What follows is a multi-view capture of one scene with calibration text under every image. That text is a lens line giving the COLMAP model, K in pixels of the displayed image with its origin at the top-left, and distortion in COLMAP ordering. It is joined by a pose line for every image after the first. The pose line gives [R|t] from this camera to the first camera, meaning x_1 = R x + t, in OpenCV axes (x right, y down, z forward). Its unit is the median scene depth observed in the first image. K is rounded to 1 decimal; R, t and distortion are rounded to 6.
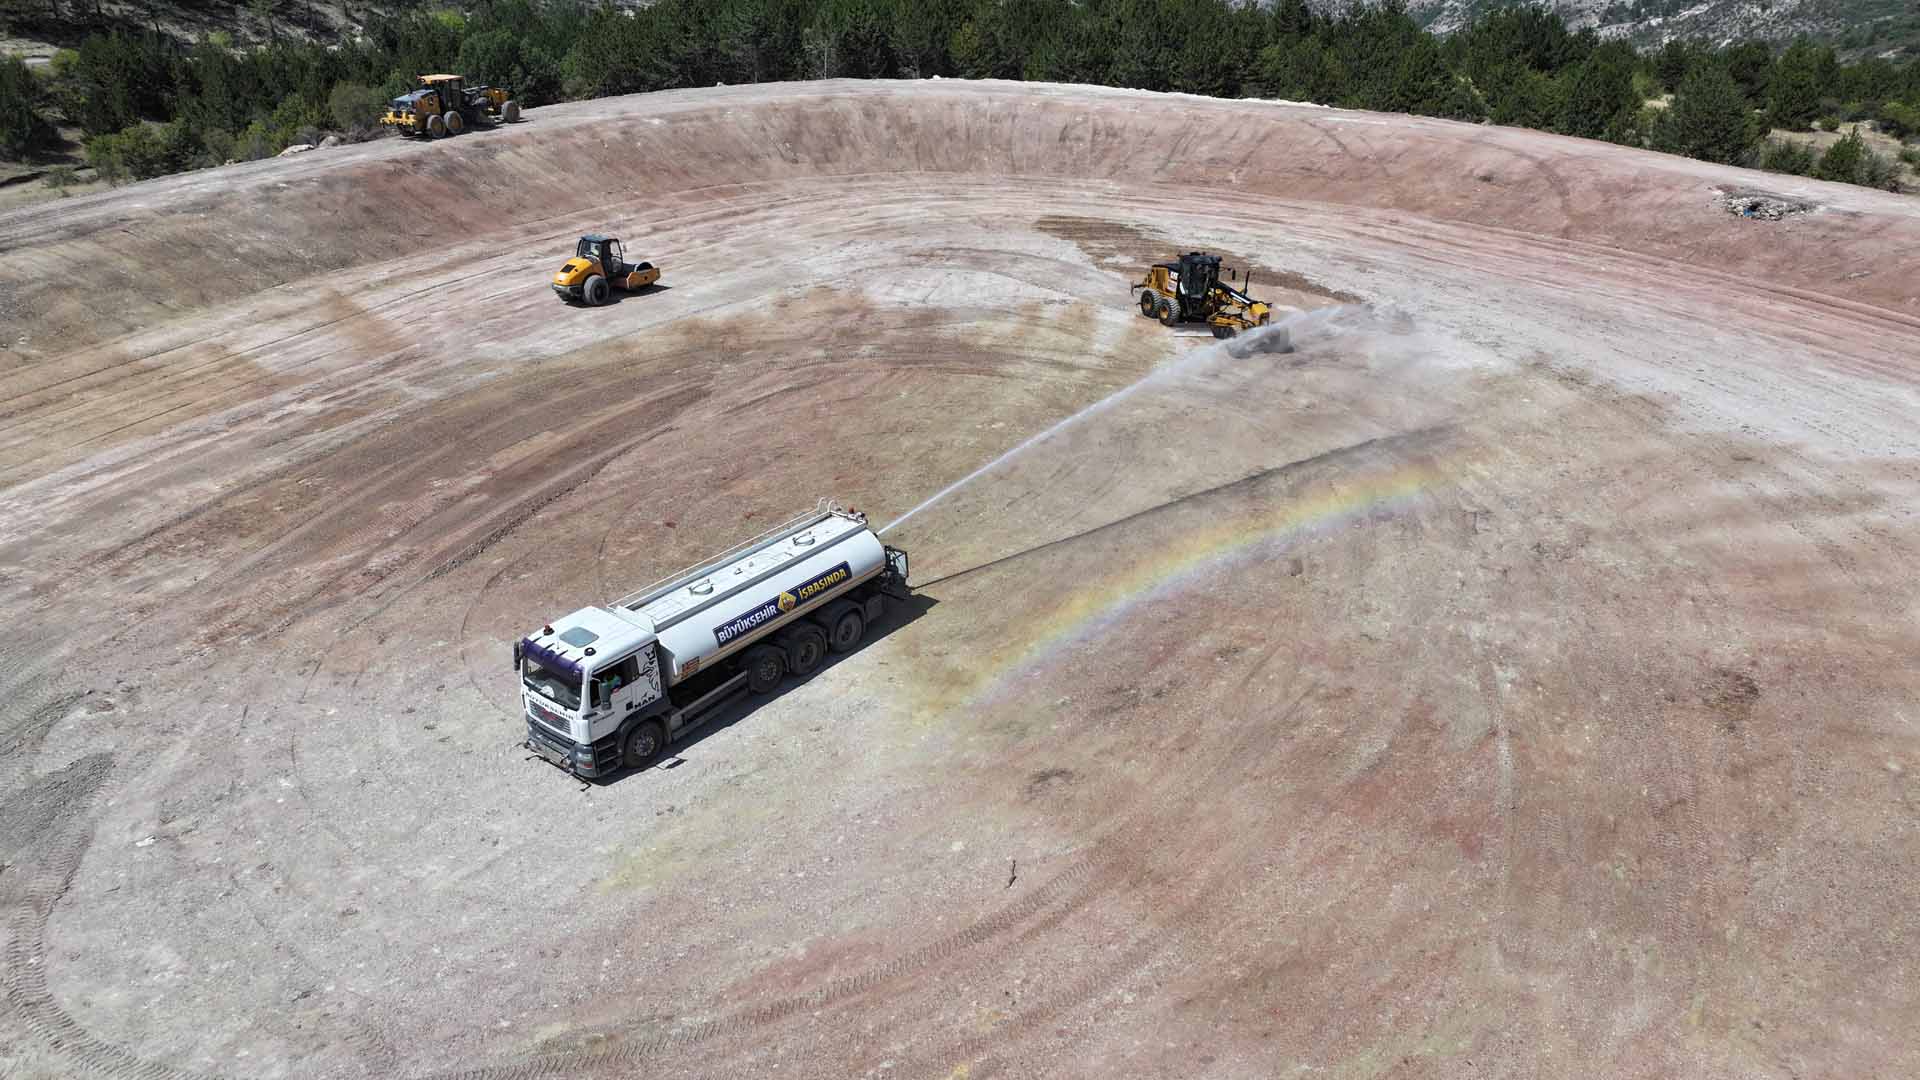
lens RADIAL K [[1351.4, 0, 960.0], [0, 1351.4, 540.0], [0, 0, 1]] dist [-0.005163, 0.026656]
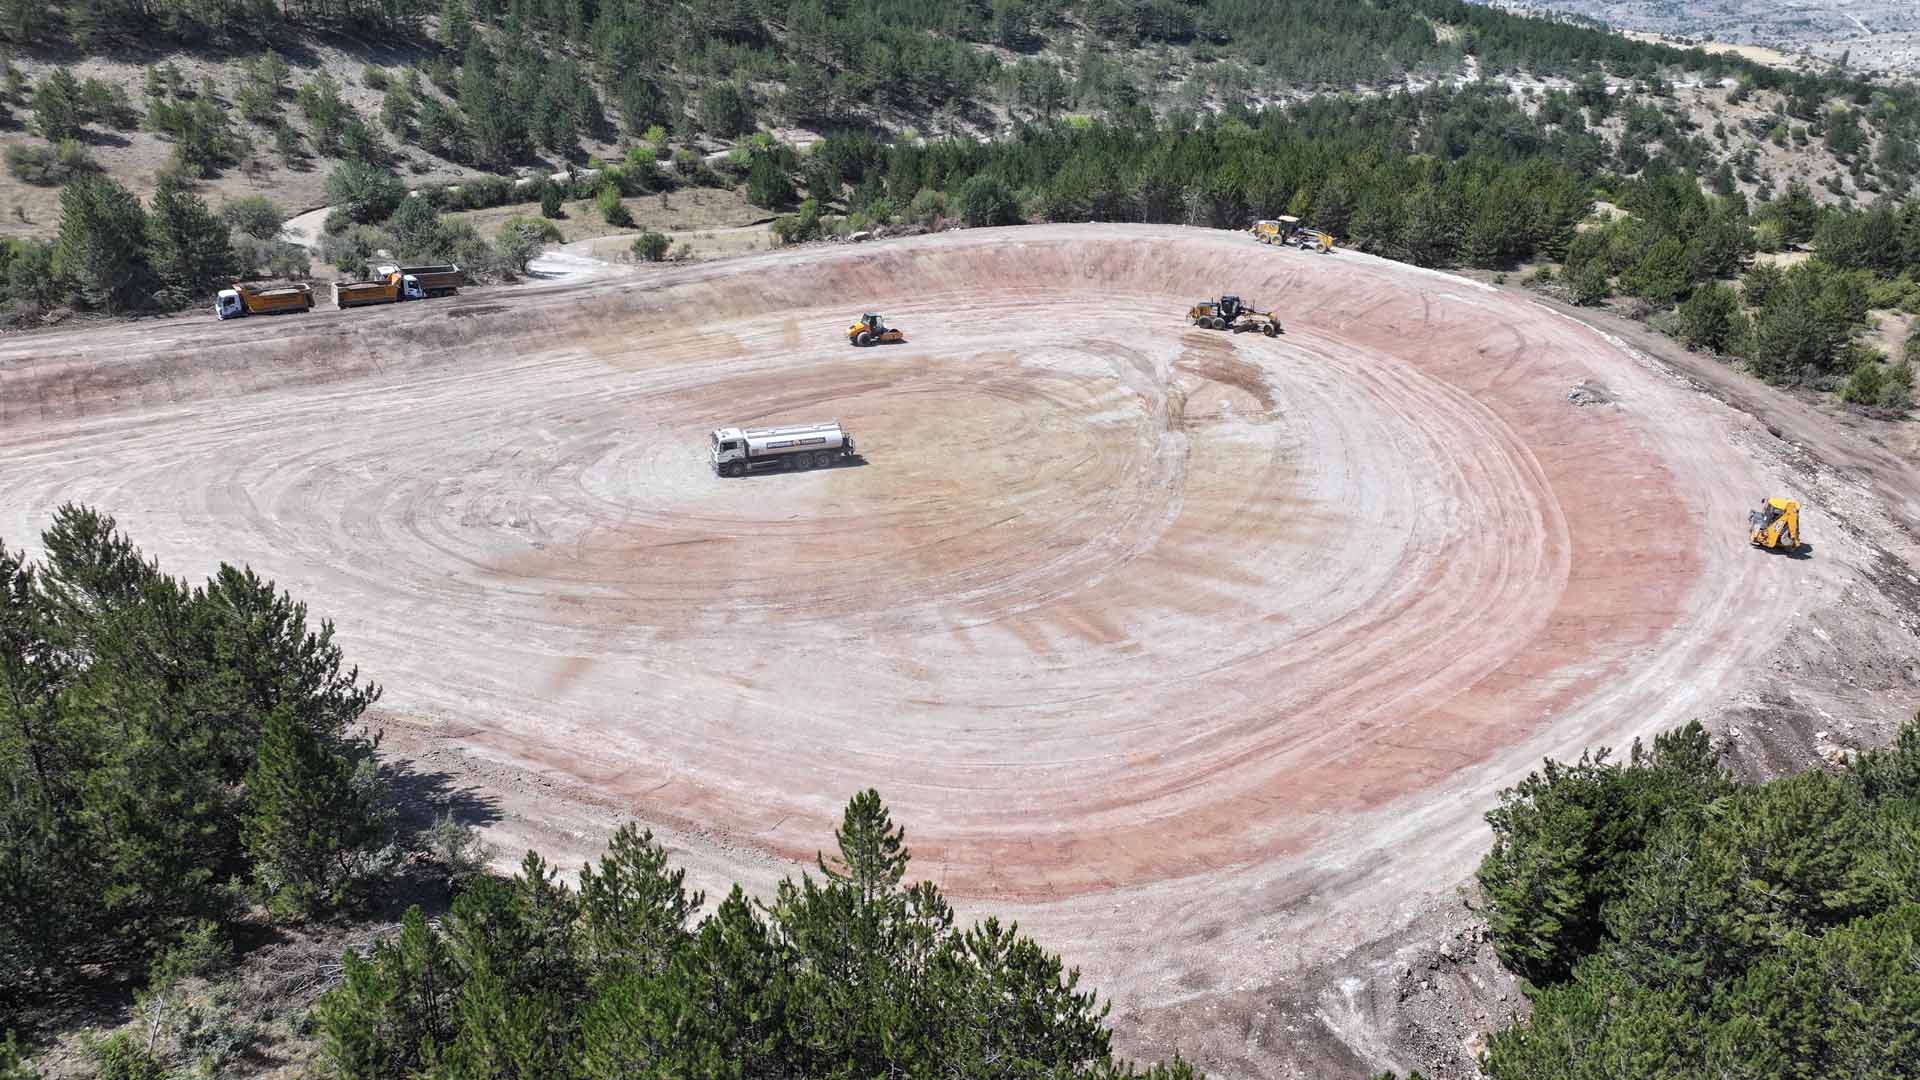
lens RADIAL K [[1351.4, 0, 960.0], [0, 1351.4, 540.0], [0, 0, 1]] dist [-0.005163, 0.026656]
pose [[0.859786, 0.221643, -0.460046, 0.948663], [-0.234903, 0.971584, 0.029081, 0.047601], [0.453419, 0.083063, 0.887419, -0.891915]]
